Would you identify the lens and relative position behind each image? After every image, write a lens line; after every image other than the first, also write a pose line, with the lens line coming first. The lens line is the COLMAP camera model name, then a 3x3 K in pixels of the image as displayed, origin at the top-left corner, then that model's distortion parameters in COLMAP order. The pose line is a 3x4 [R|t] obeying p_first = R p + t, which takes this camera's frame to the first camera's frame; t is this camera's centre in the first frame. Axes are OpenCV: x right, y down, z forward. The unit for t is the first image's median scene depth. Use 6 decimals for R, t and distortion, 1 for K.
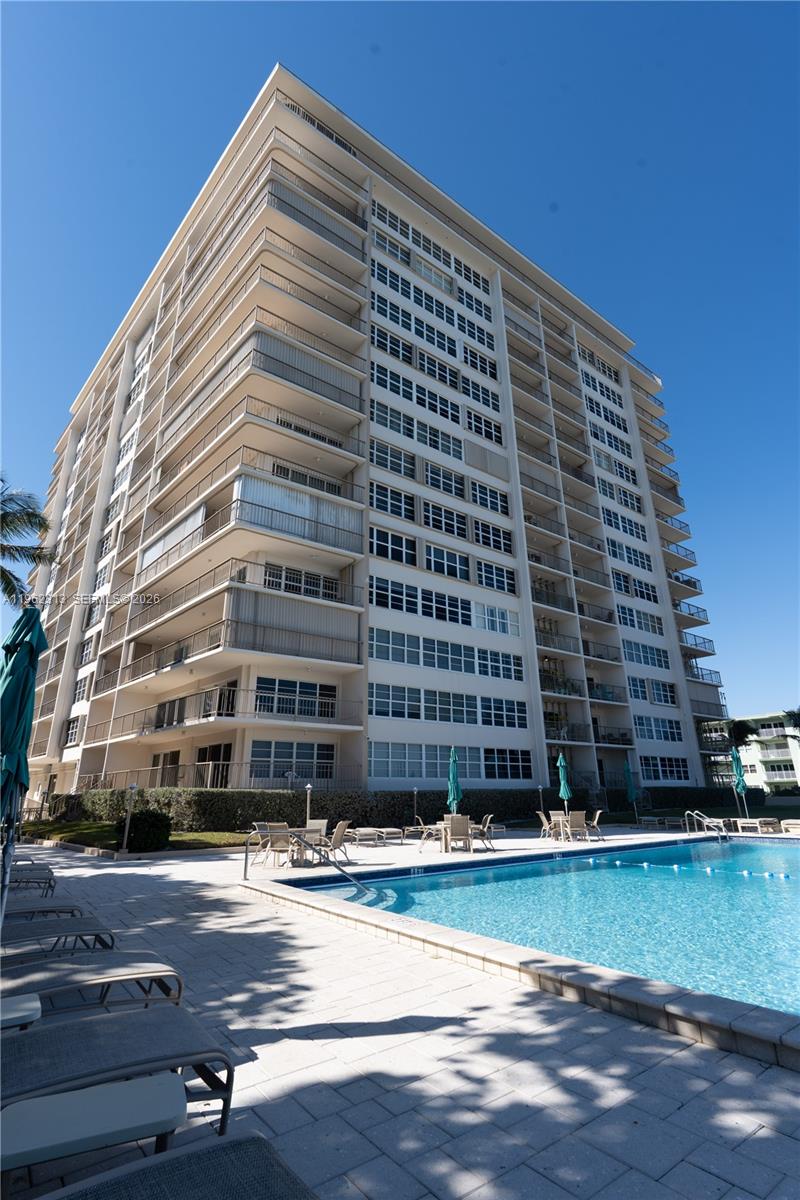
lens RADIAL K [[554.3, 0, 400.0], [0, 554.3, 600.0], [0, 0, 1]] dist [-0.008091, 0.000351]
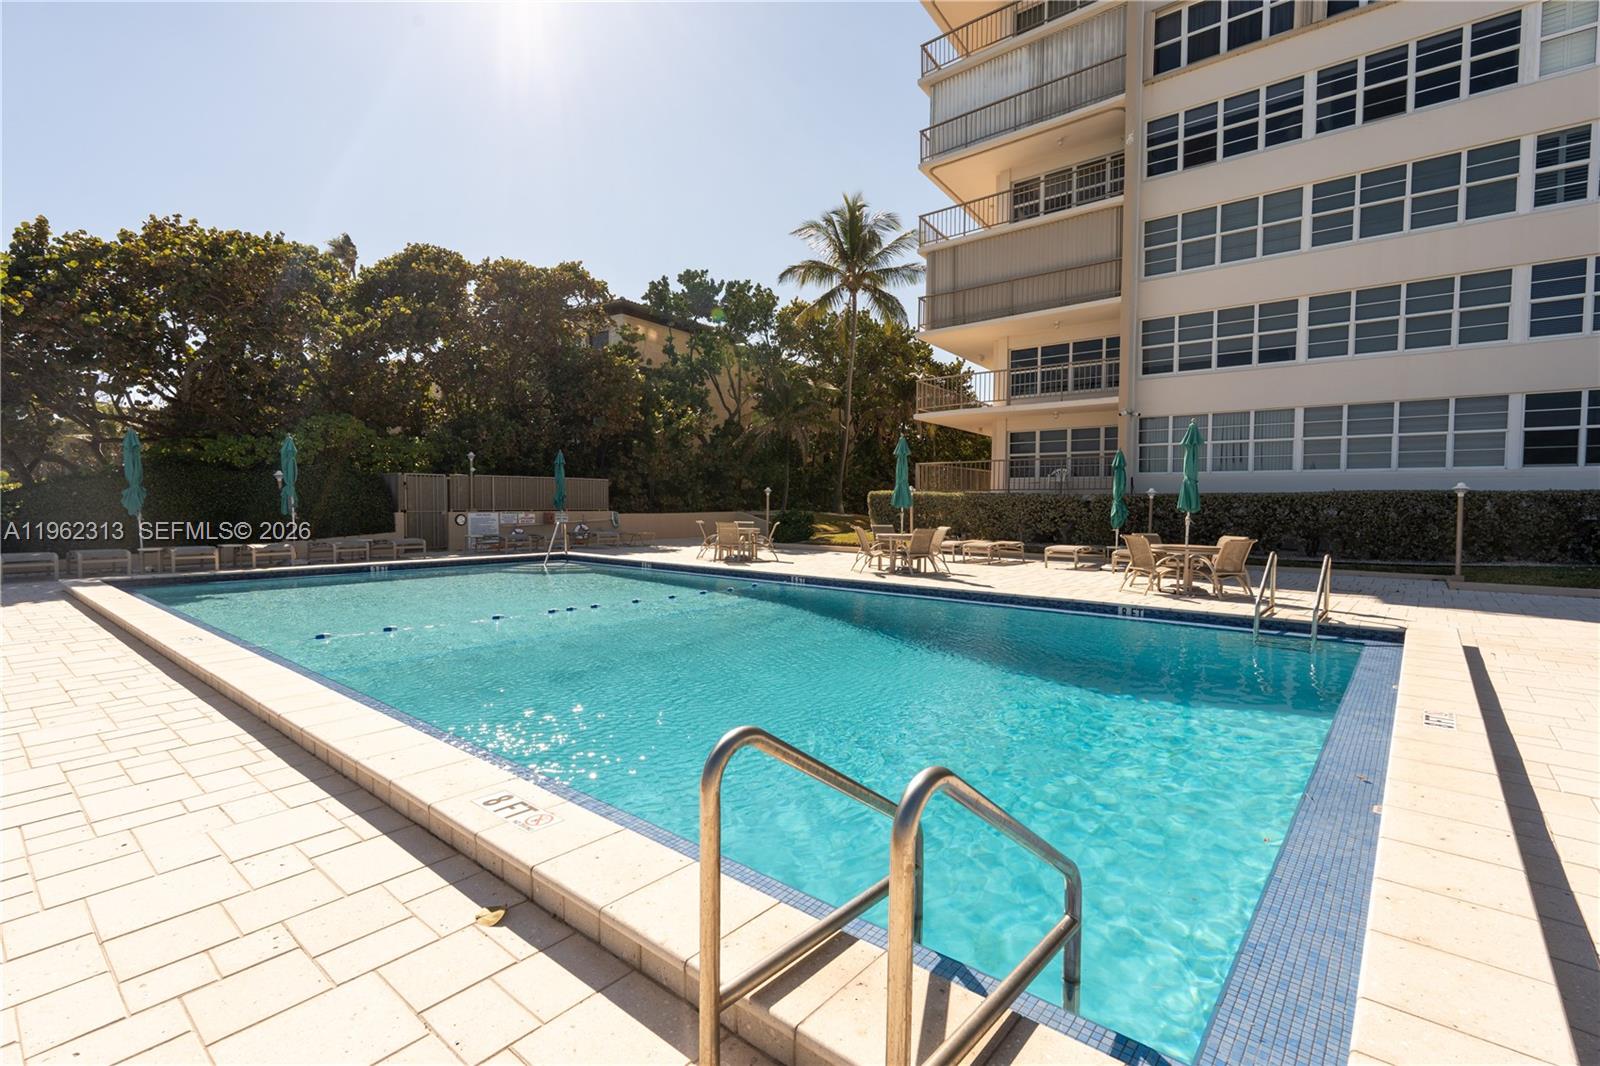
lens RADIAL K [[739.0, 0, 805.8], [0, 739.0, 537.5], [0, 0, 1]] dist [-0.008091, 0.000351]
pose [[0.235725, 0.061299, -0.969885, 0.577536], [0.319377, 0.937689, 0.136887, 0.128404], [0.917841, -0.342027, 0.201459, 0.384036]]
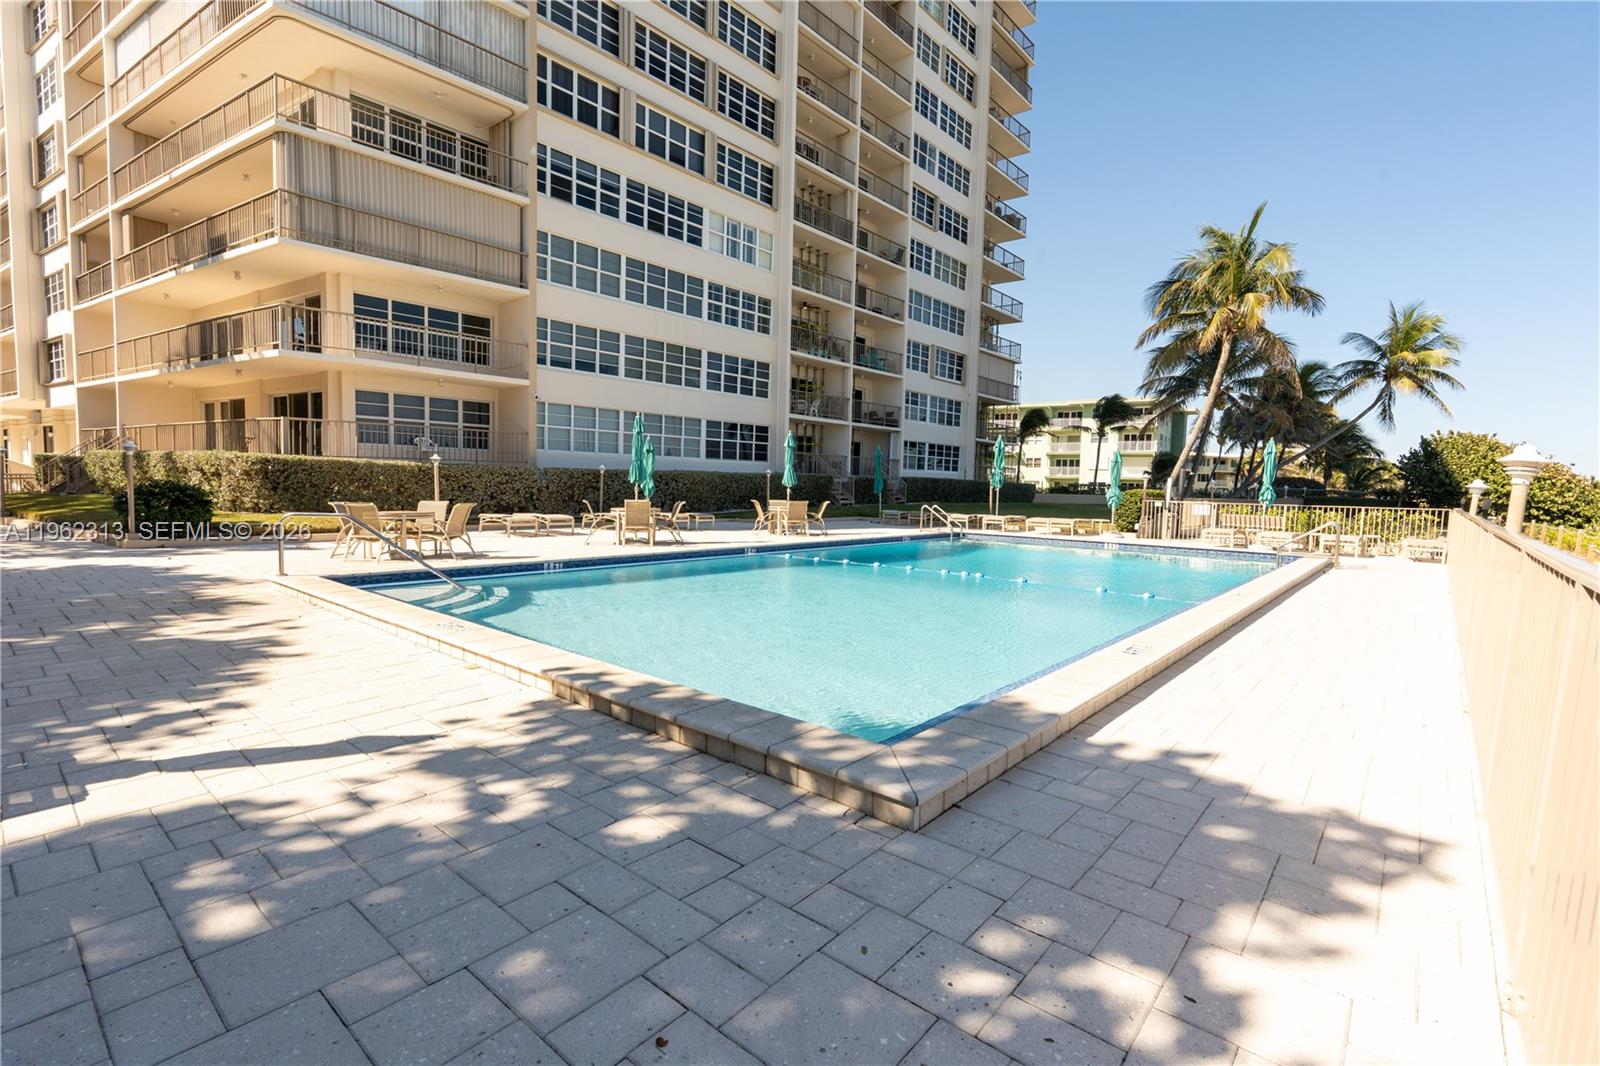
lens RADIAL K [[739.0, 0, 805.8], [0, 739.0, 537.5], [0, 0, 1]] dist [-0.008091, 0.000351]
pose [[0.971792, 0.017495, 0.235190, 0.049950], [-0.111260, 0.913306, 0.391783, 0.003015], [-0.207946, -0.406899, 0.889490, 0.007175]]
